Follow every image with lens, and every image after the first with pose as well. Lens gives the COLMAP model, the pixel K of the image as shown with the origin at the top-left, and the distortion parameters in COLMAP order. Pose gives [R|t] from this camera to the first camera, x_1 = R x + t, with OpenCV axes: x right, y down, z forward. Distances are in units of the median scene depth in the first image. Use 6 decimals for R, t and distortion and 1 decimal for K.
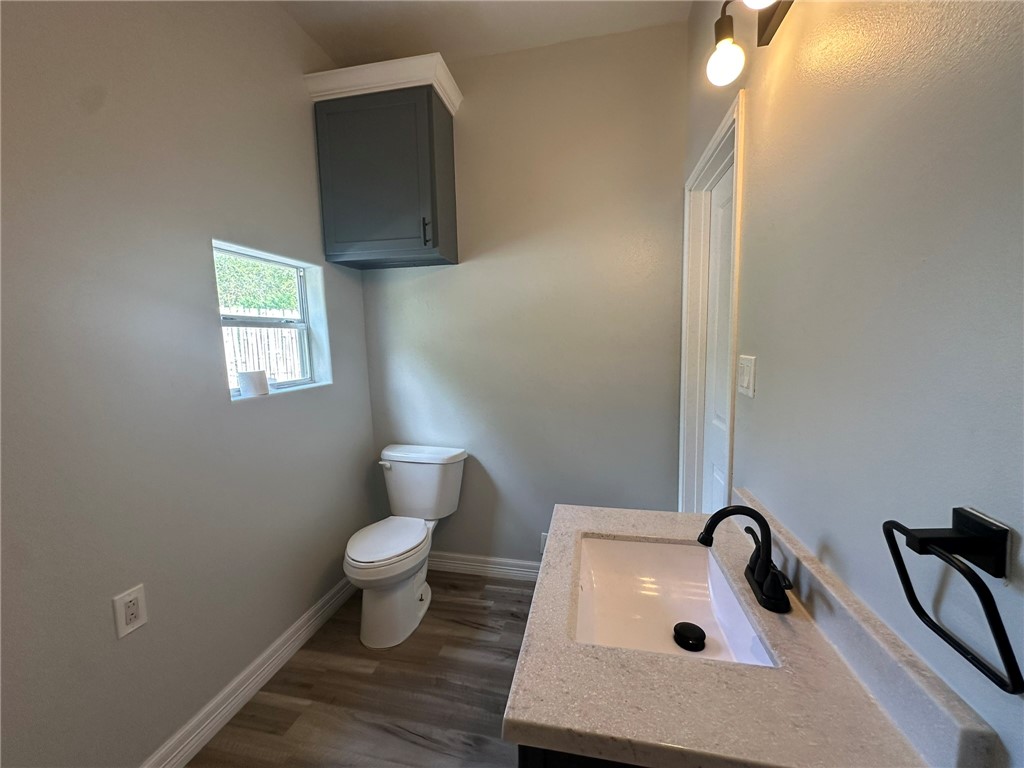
lens RADIAL K [[409.2, 0, 514.2], [0, 409.2, 388.2], [0, 0, 1]] dist [-0.005235, 0.001224]
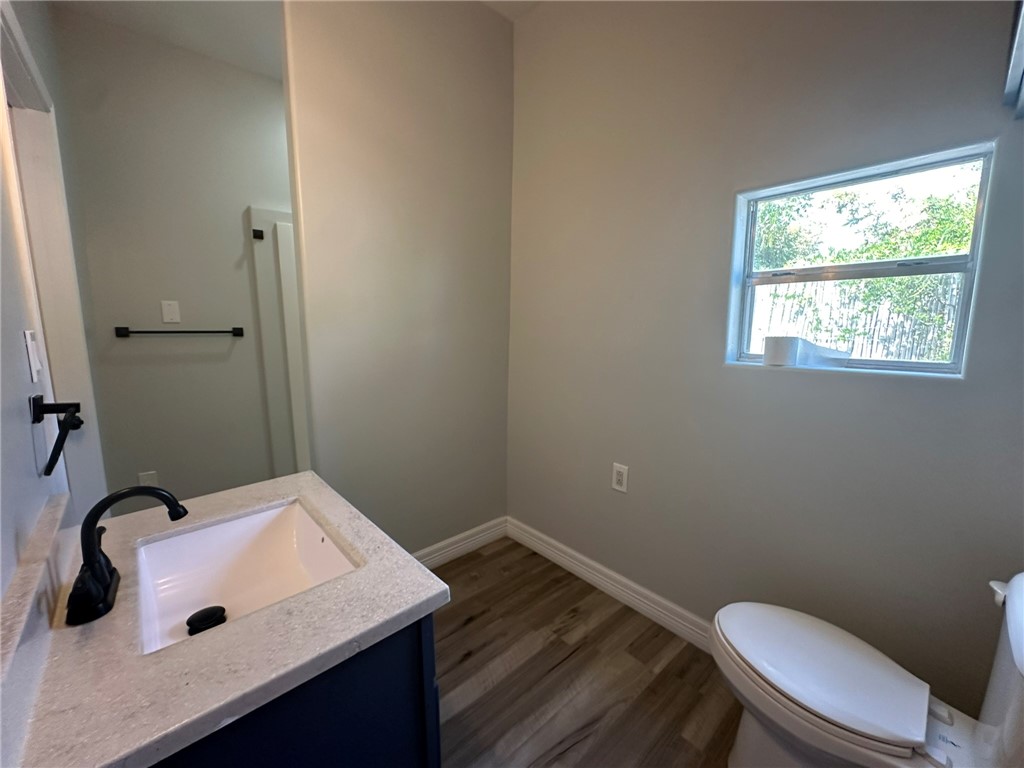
lens RADIAL K [[409.2, 0, 515.2], [0, 409.2, 382.2], [0, 0, 1]] dist [-0.005235, 0.001224]
pose [[-0.588874, 0.134013, -0.797037, 0.409432], [-0.077836, 0.972170, 0.220967, -0.105920], [0.804468, 0.192160, -0.562055, 1.195838]]
